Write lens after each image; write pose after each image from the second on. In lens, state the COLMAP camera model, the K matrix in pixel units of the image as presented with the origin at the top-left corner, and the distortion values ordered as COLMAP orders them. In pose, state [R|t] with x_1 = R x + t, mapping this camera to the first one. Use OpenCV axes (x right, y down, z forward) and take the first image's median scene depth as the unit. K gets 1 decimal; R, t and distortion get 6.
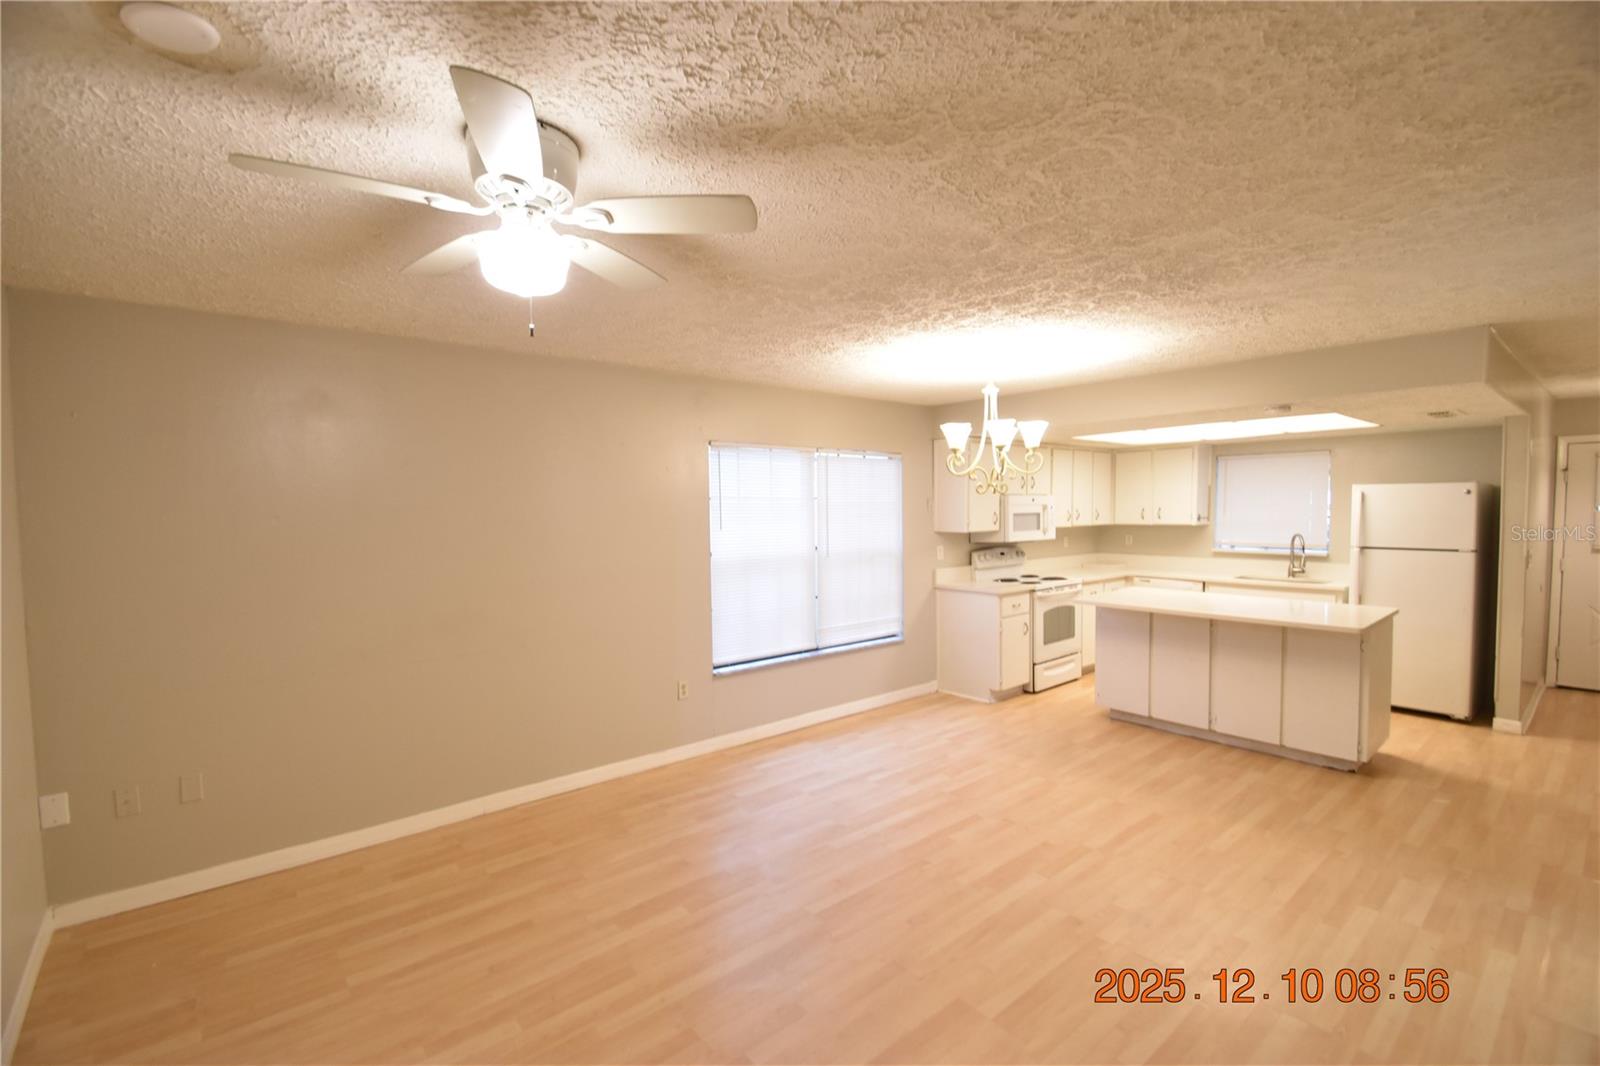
lens RADIAL K [[698.2, 0, 799.5], [0, 698.2, 540.2], [0, 0, 1]] dist [0.011483, -0.013204]
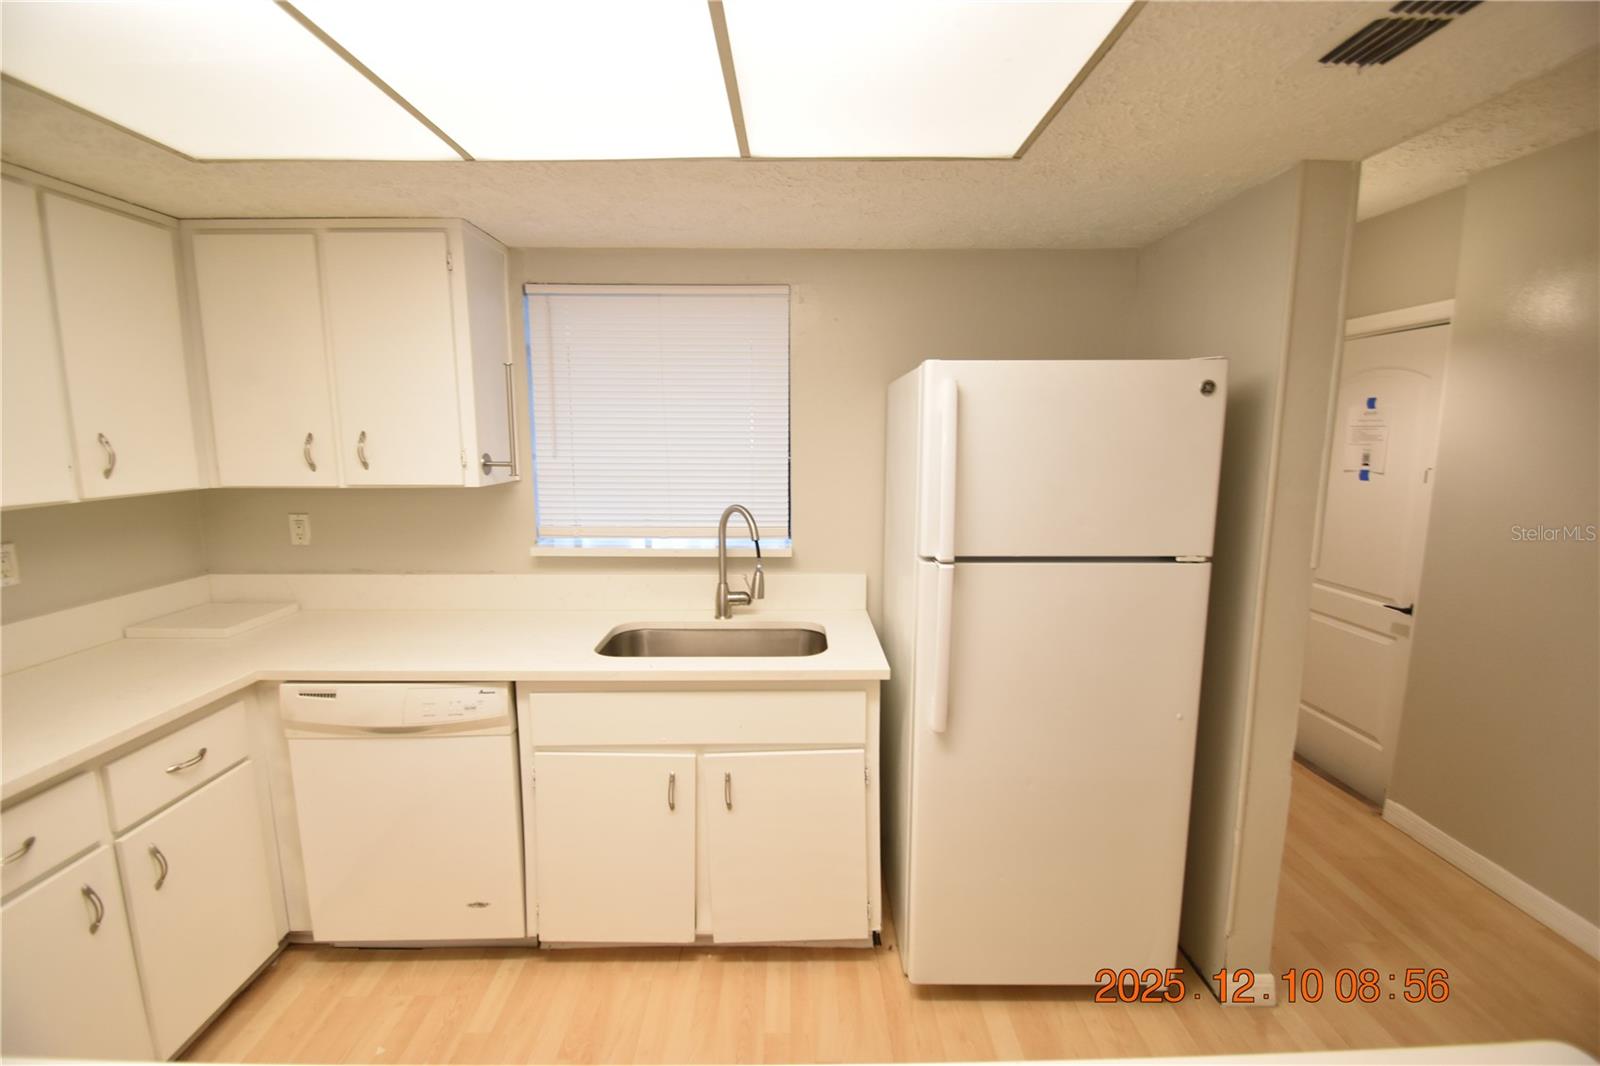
lens RADIAL K [[698.2, 0, 800.2], [0, 698.2, 540.8], [0, 0, 1]] dist [0.011483, -0.013204]
pose [[0.630376, -0.110559, 0.768376, 0.576606], [0.030600, 0.992576, 0.117714, -0.042717], [-0.775686, -0.050692, 0.629080, 0.959150]]
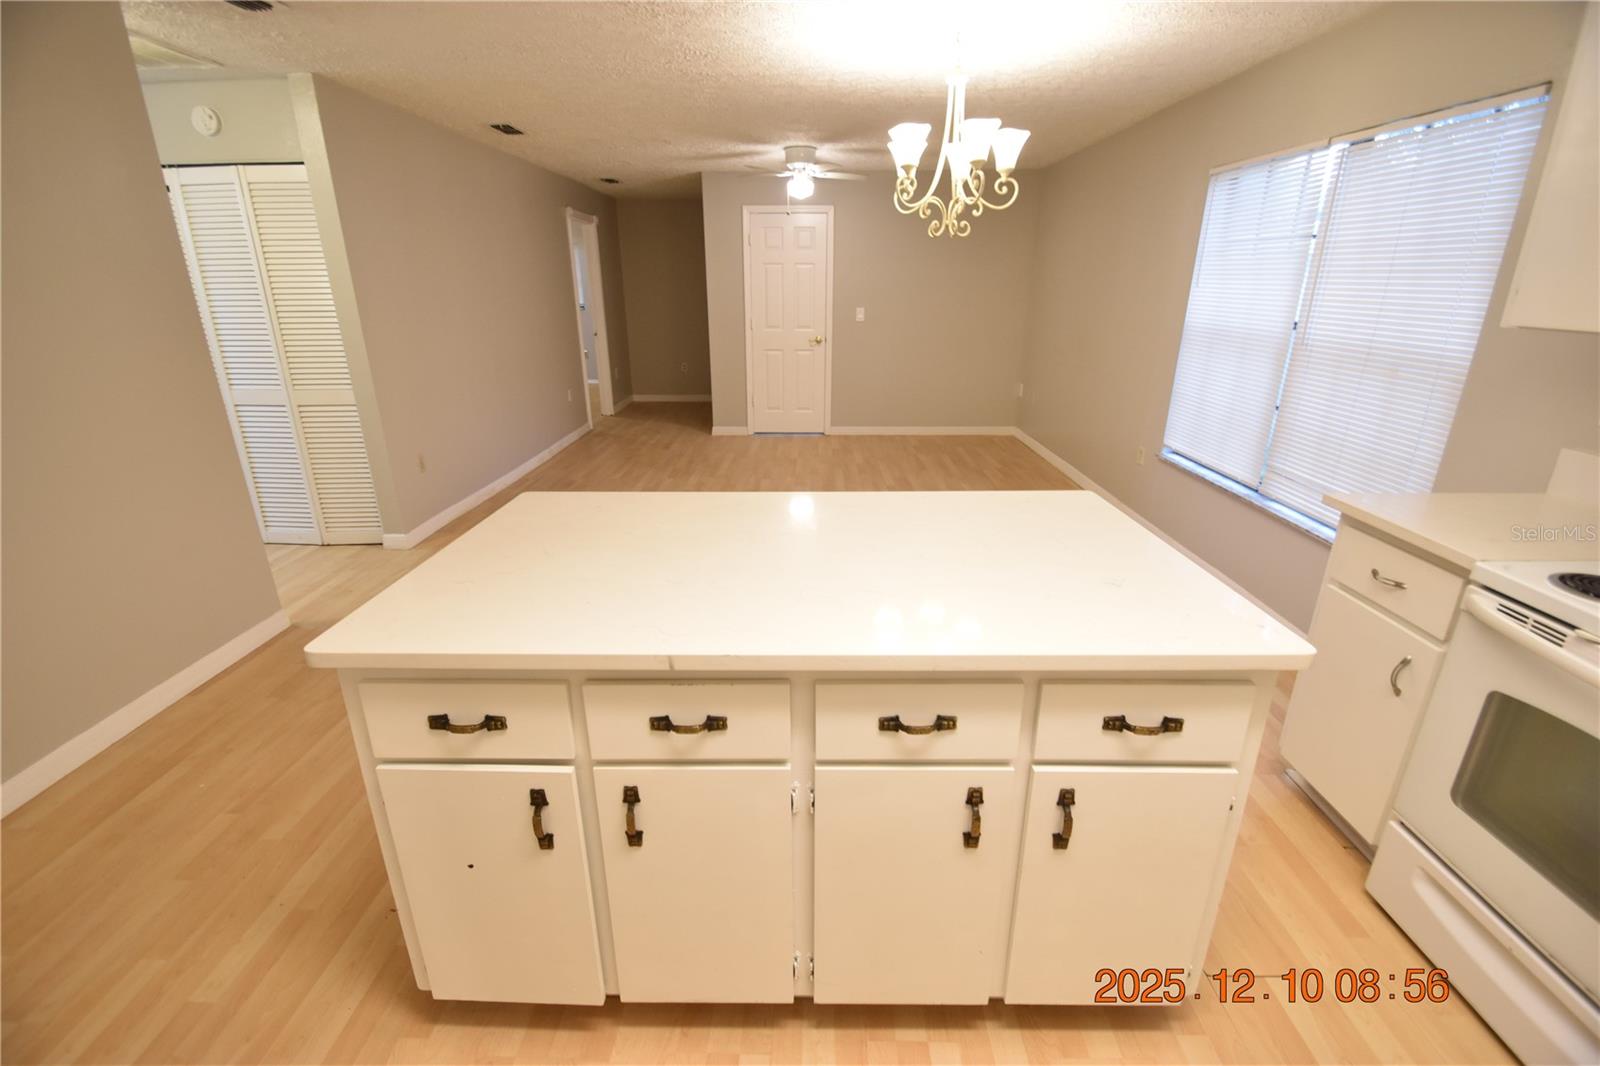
lens RADIAL K [[698.2, 0, 793.3], [0, 698.2, 546.1], [0, 0, 1]] dist [0.011483, -0.013204]
pose [[-0.660070, 0.278486, -0.697677, 0.835564], [-0.023867, 0.920501, 0.390010, -0.042576], [0.750825, 0.274086, -0.600948, 1.178878]]
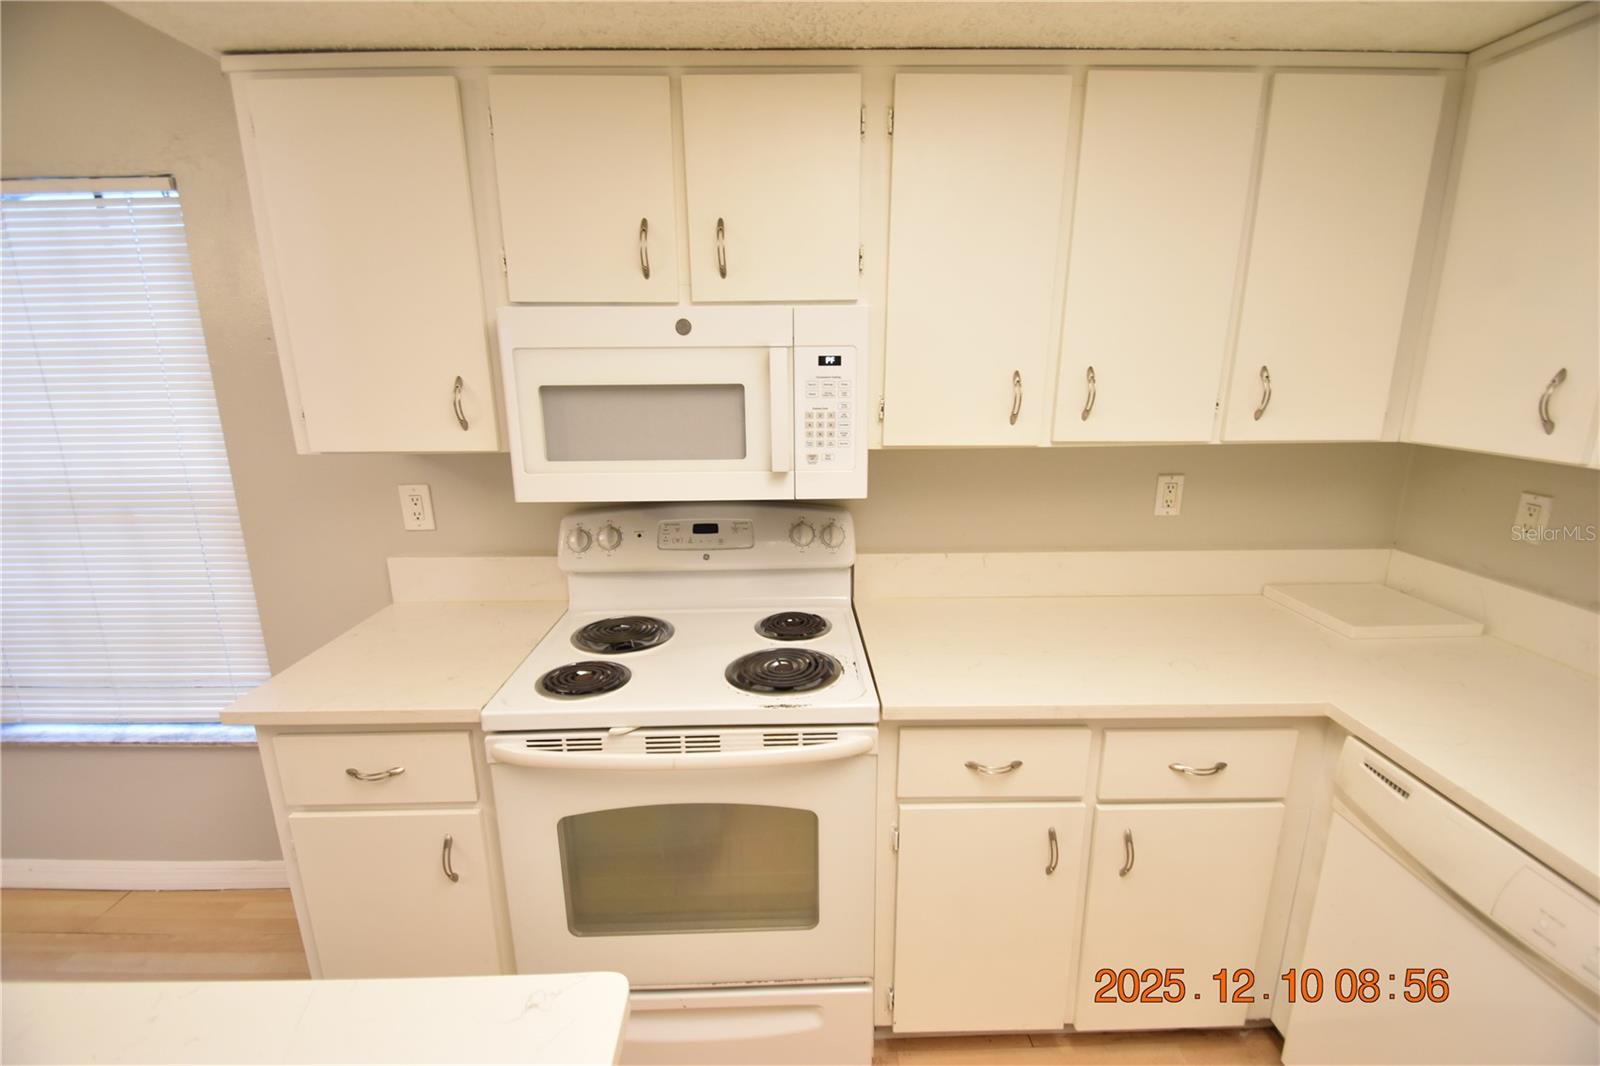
lens RADIAL K [[698.2, 0, 800.6], [0, 698.2, 539.7], [0, 0, 1]] dist [0.011483, -0.013204]
pose [[0.779249, 0.156343, -0.606901, 0.674202], [-0.030432, 0.976681, 0.212528, -0.051684], [0.625976, -0.147143, 0.765835, 1.099127]]
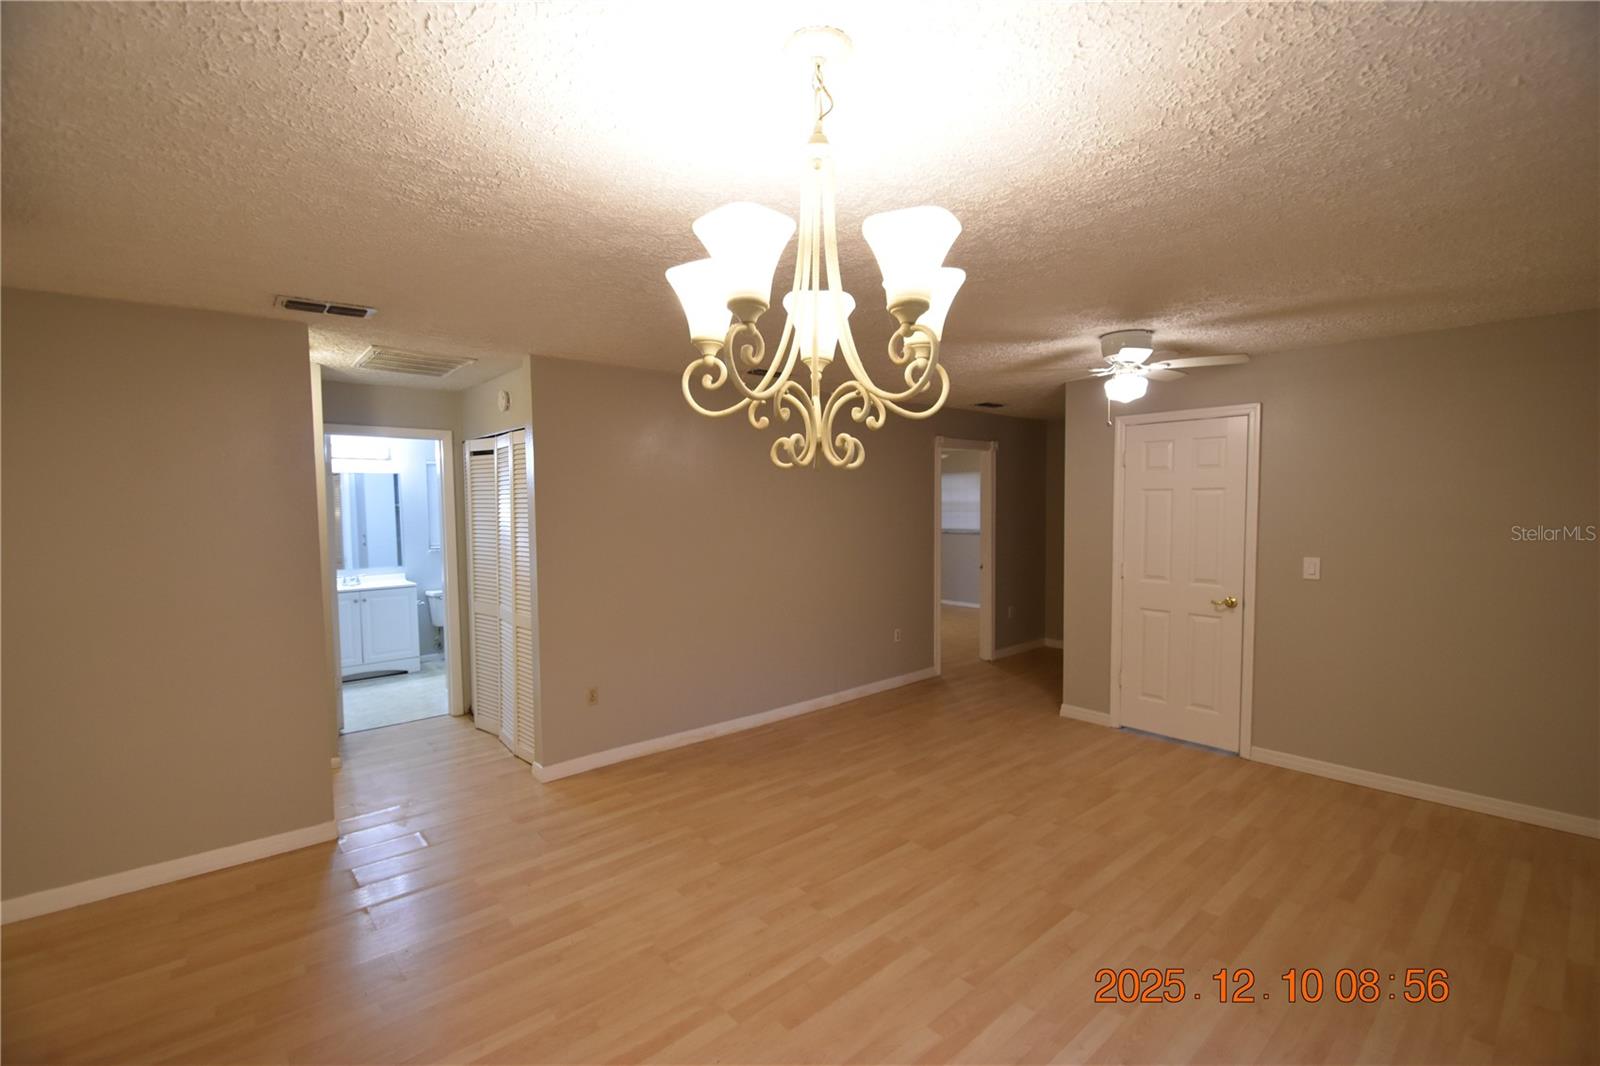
lens RADIAL K [[698.2, 0, 799.3], [0, 698.2, 545.3], [0, 0, 1]] dist [0.011483, -0.013204]
pose [[-0.999523, 0.023937, -0.019537, 0.240198], [0.021690, 0.993908, 0.108054, -0.055158], [0.022004, 0.107579, -0.993953, 1.106870]]
